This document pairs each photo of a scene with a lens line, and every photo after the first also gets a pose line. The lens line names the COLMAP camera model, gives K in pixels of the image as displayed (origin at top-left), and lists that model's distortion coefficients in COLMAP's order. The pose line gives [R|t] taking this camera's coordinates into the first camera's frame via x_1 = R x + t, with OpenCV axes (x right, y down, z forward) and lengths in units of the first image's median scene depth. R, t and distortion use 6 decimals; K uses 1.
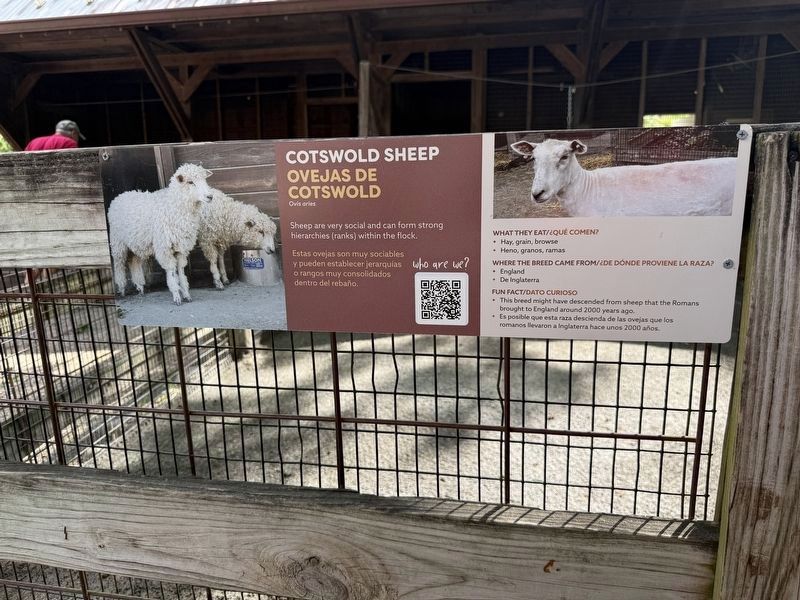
lens RADIAL K [[551.8, 0, 400.6], [0, 551.8, 302.0], [0, 0, 1]] dist [0.025637, -0.036493]
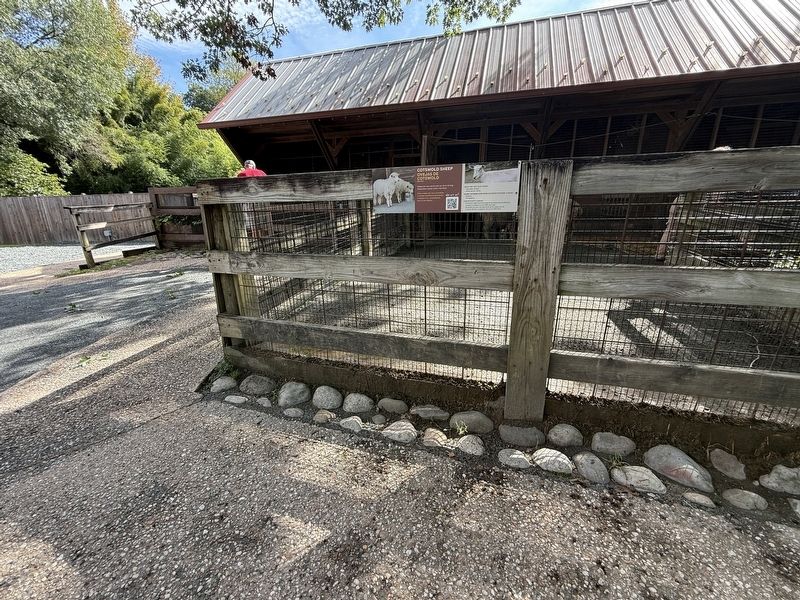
lens RADIAL K [[320.9, 0, 398.0], [0, 320.9, 301.3], [0, 0, 1]] dist [0.003260, 0.000478]
pose [[0.992437, 0.038461, -0.116570, -0.003102], [-0.029131, 0.996311, 0.080716, 0.070378], [0.119245, -0.076710, 0.989897, -0.198954]]
